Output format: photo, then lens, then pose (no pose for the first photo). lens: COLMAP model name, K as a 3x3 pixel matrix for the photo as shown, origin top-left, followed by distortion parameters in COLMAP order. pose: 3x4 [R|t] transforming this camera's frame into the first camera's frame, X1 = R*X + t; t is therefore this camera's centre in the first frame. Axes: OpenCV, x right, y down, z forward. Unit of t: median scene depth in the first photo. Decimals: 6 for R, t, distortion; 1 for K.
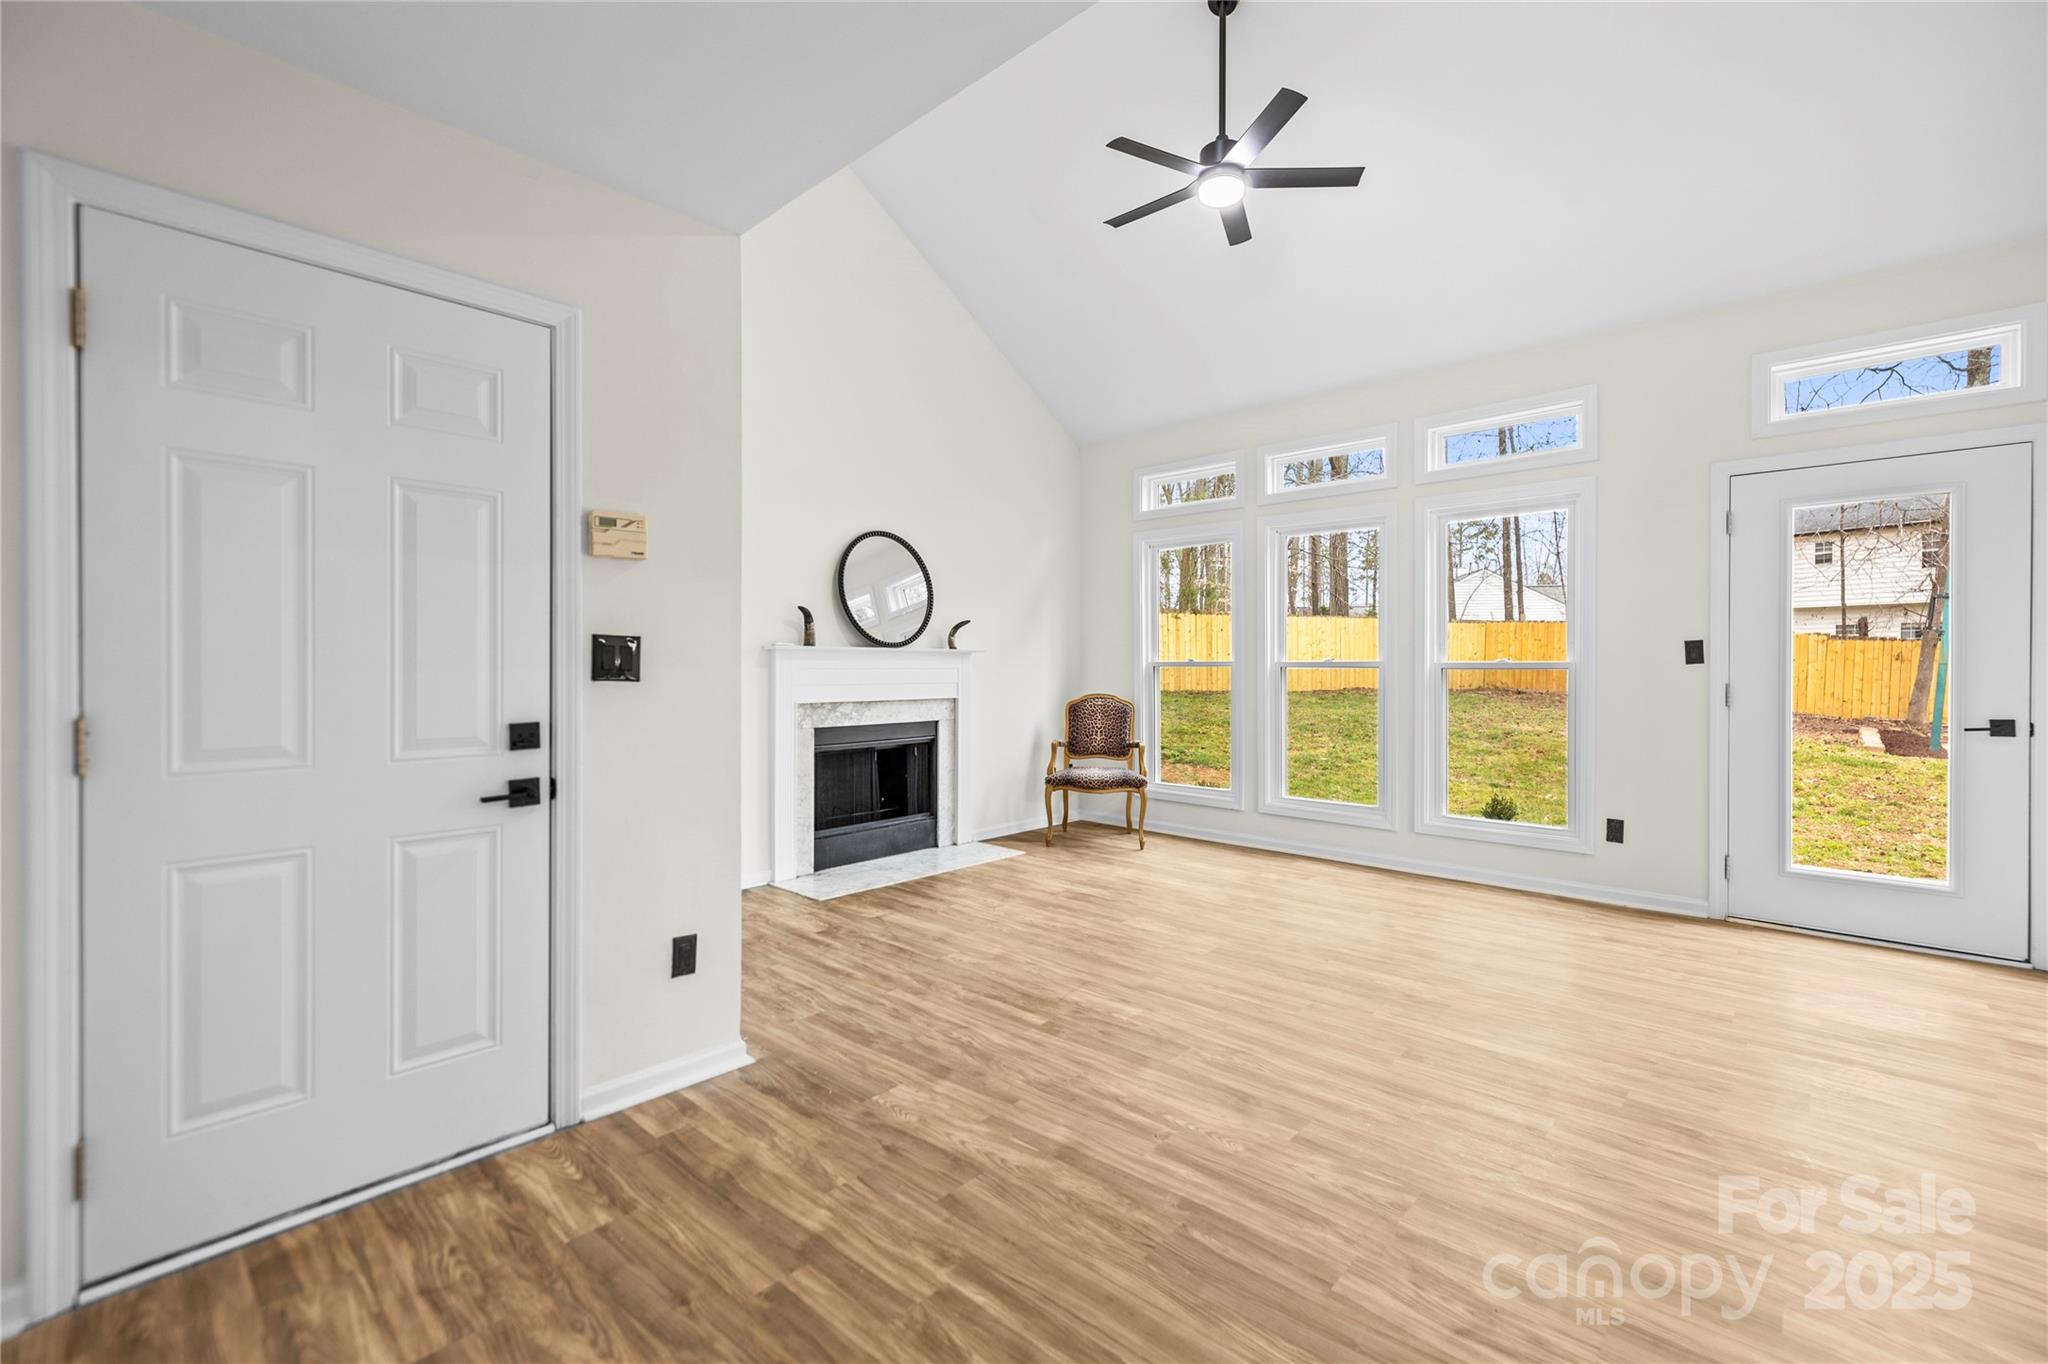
lens RADIAL K [[872.3, 0, 1013.5], [0, 872.3, 673.2], [0, 0, 1]] dist [0.000340, -0.000053]
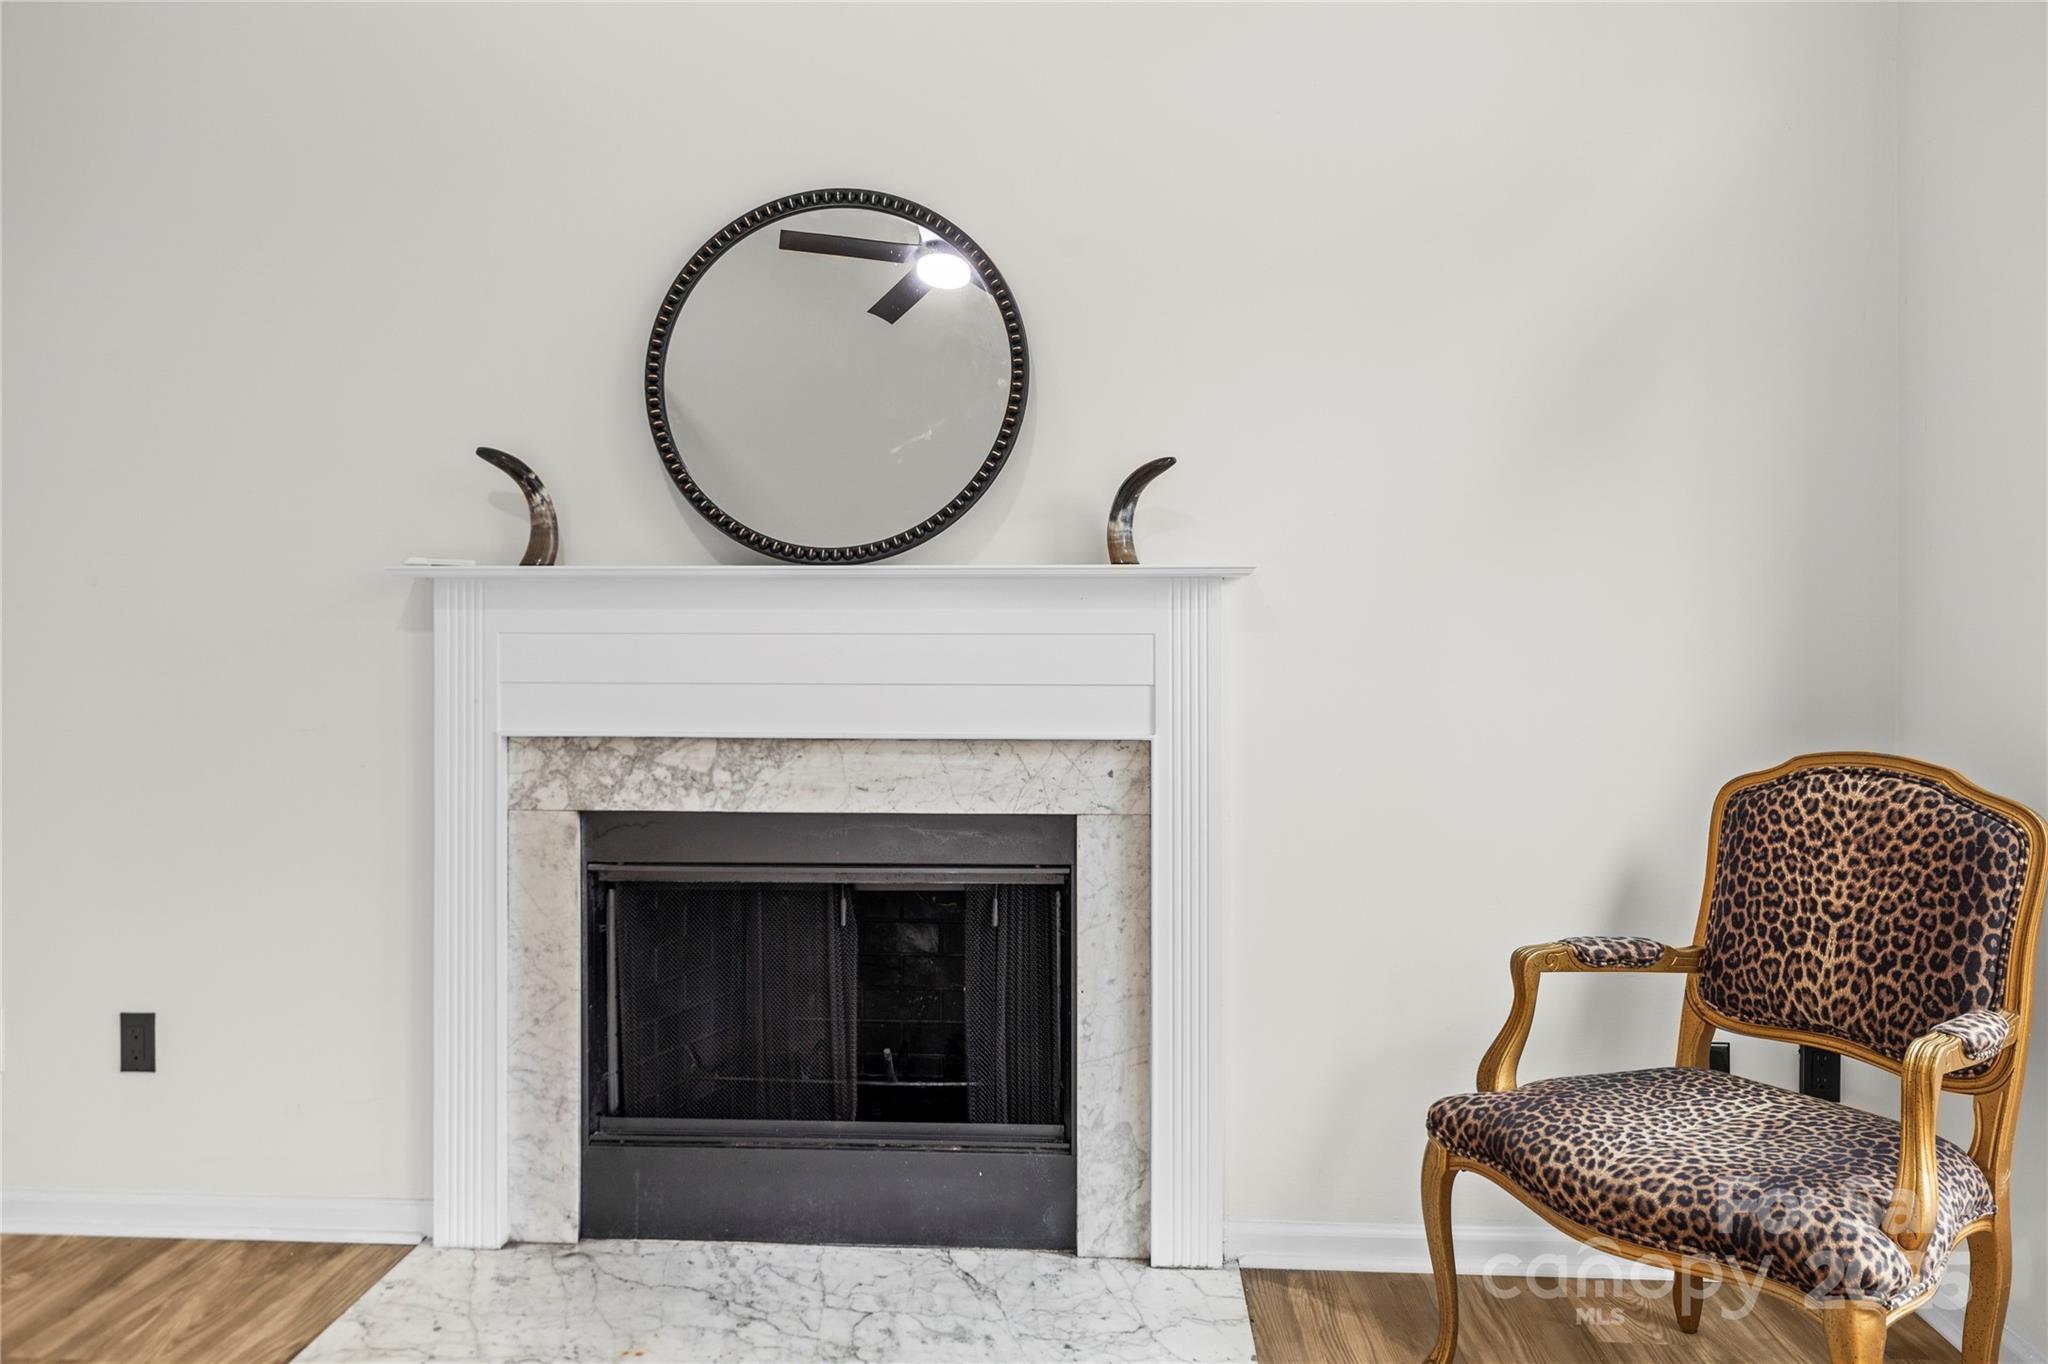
lens RADIAL K [[1439.5, 0, 1009.1], [0, 1439.5, 630.7], [0, 0, 1]] dist [-0.012584, 0.007568]
pose [[0.638482, 0.001856, -0.769635, 0.393327], [-0.006716, 0.999972, -0.003160, -0.007357], [0.769607, 0.007187, 0.638477, 1.009145]]
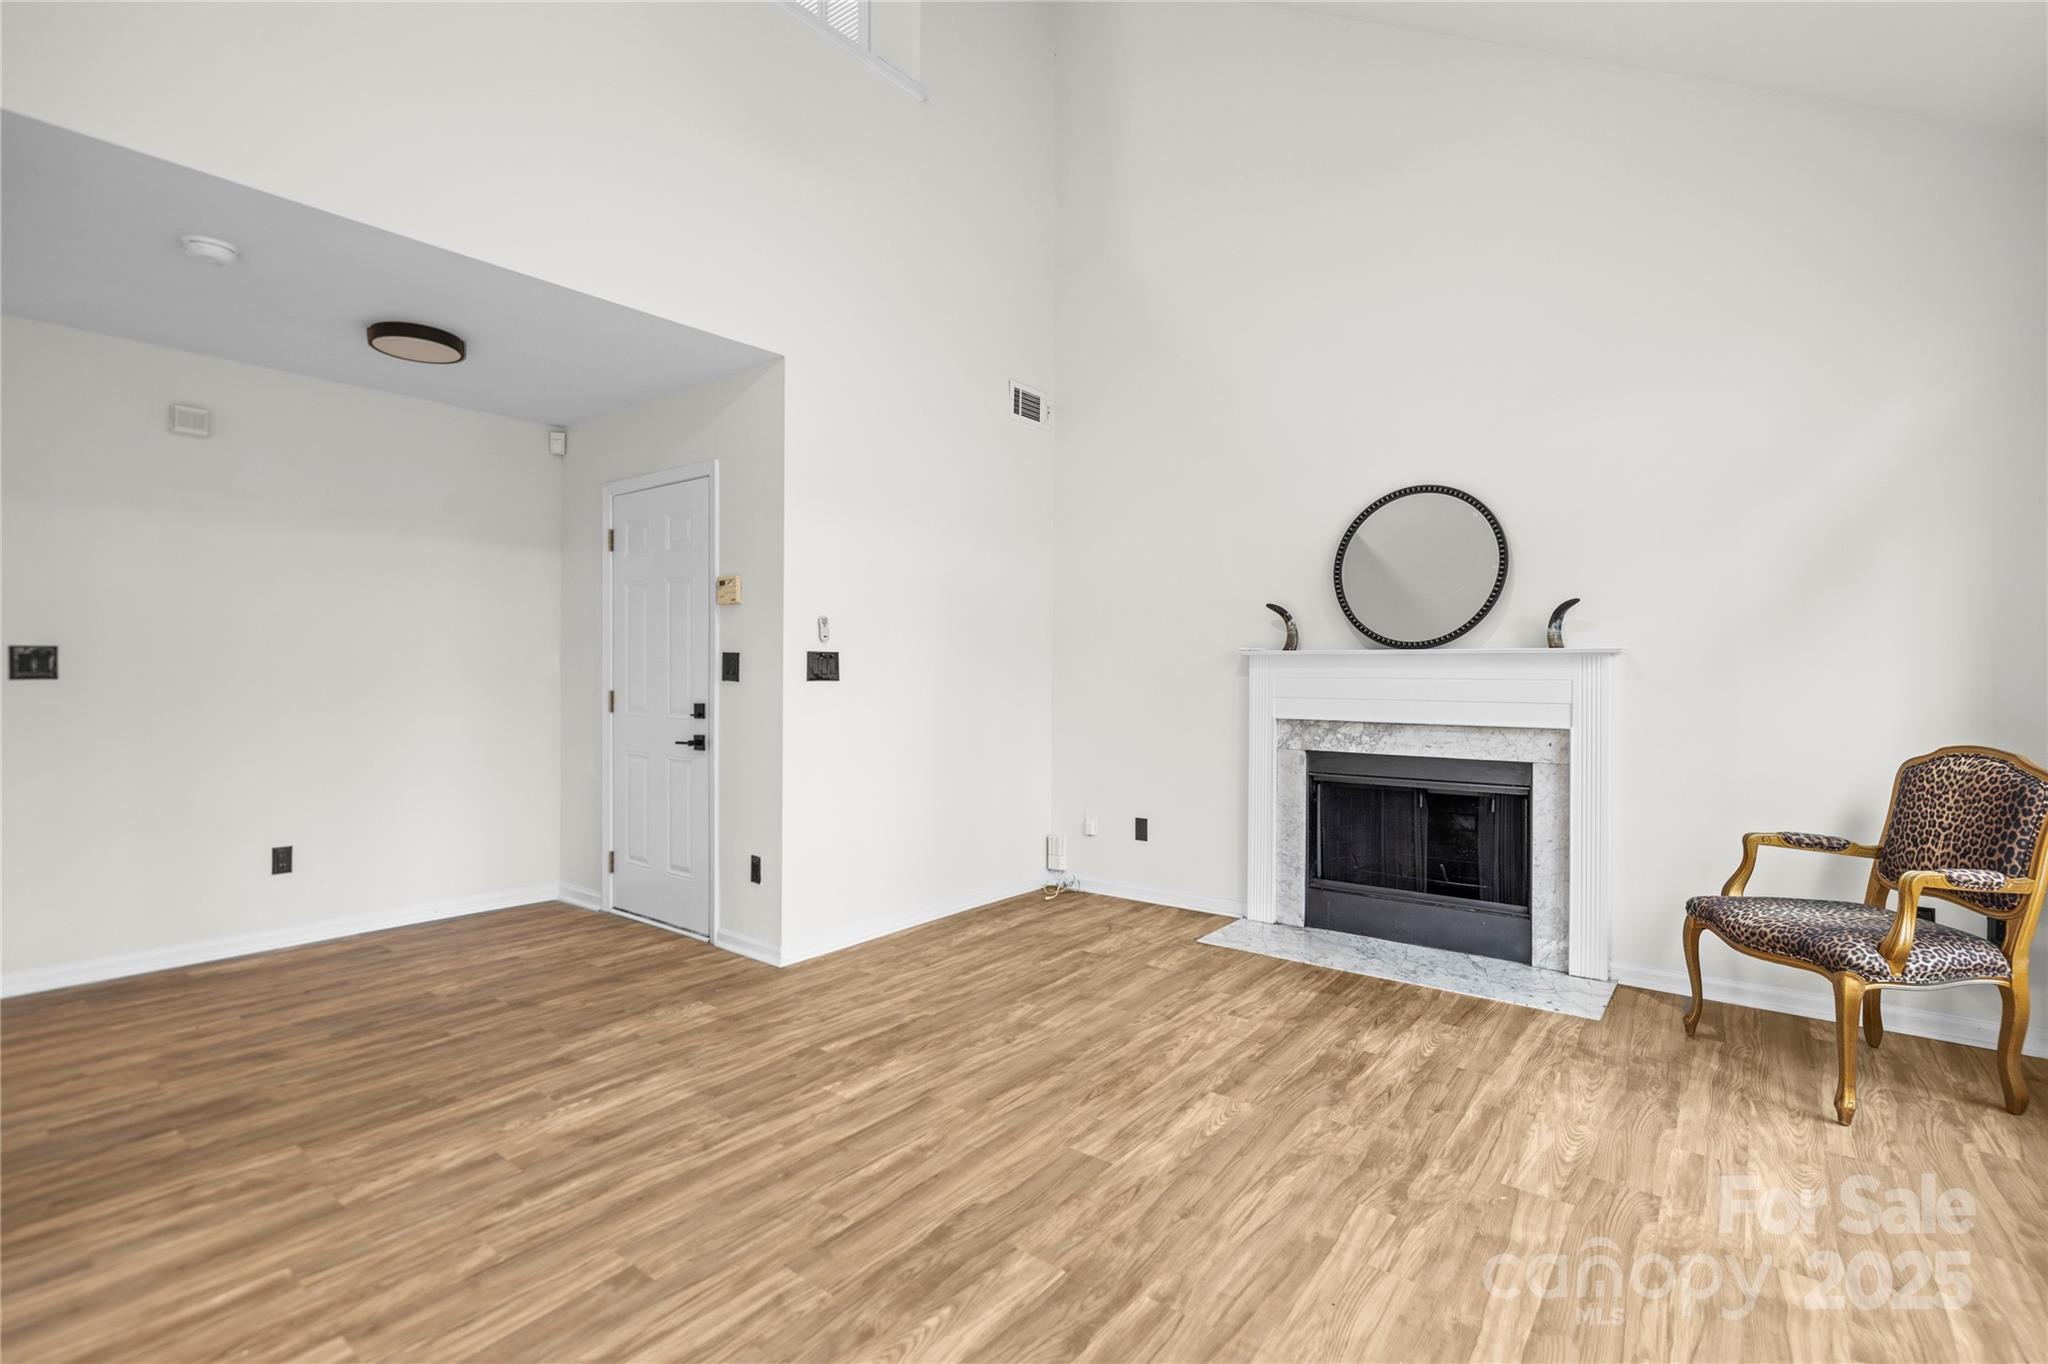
lens RADIAL K [[949.0, 0, 1027.3], [0, 949.0, 671.5], [0, 0, 1]] dist [-0.009203, 0.002286]
pose [[0.097735, 0.000169, -0.995212, 0.822348], [-0.013926, 0.999902, -0.001198, -0.008367], [0.995115, 0.013977, 0.097728, 0.850209]]
